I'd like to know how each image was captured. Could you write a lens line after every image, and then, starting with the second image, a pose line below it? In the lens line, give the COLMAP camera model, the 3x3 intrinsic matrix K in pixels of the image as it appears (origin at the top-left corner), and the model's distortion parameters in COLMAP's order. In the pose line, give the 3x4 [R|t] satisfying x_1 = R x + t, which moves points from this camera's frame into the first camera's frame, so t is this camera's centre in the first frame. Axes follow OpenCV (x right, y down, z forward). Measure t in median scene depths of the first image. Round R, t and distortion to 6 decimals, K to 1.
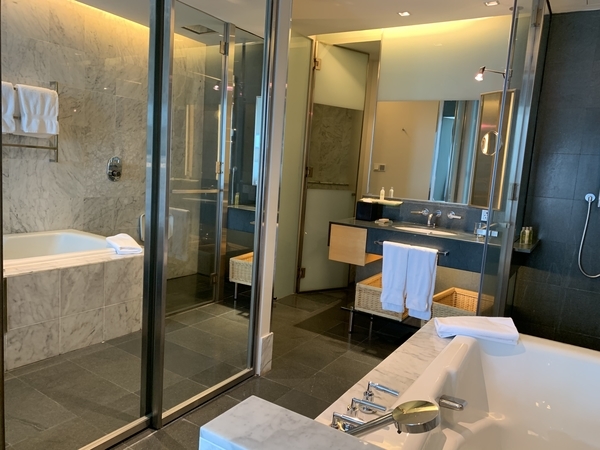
lens RADIAL K [[464.1, 0, 299.4], [0, 464.1, 226.9], [0, 0, 1]] dist [0.048432, -0.056809]
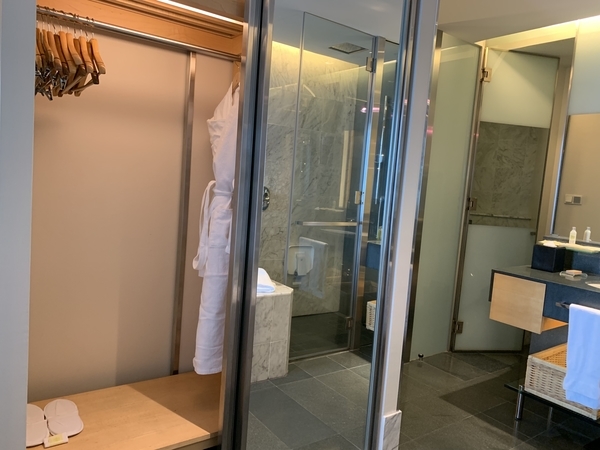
lens RADIAL K [[464.1, 0, 295.2], [0, 464.1, 221.1], [0, 0, 1]] dist [0.048432, -0.056809]
pose [[0.927889, 0.033772, -0.371324, 0.041742], [-0.059571, 0.996524, -0.058228, -0.023745], [0.368067, 0.076150, 0.926676, 0.131515]]
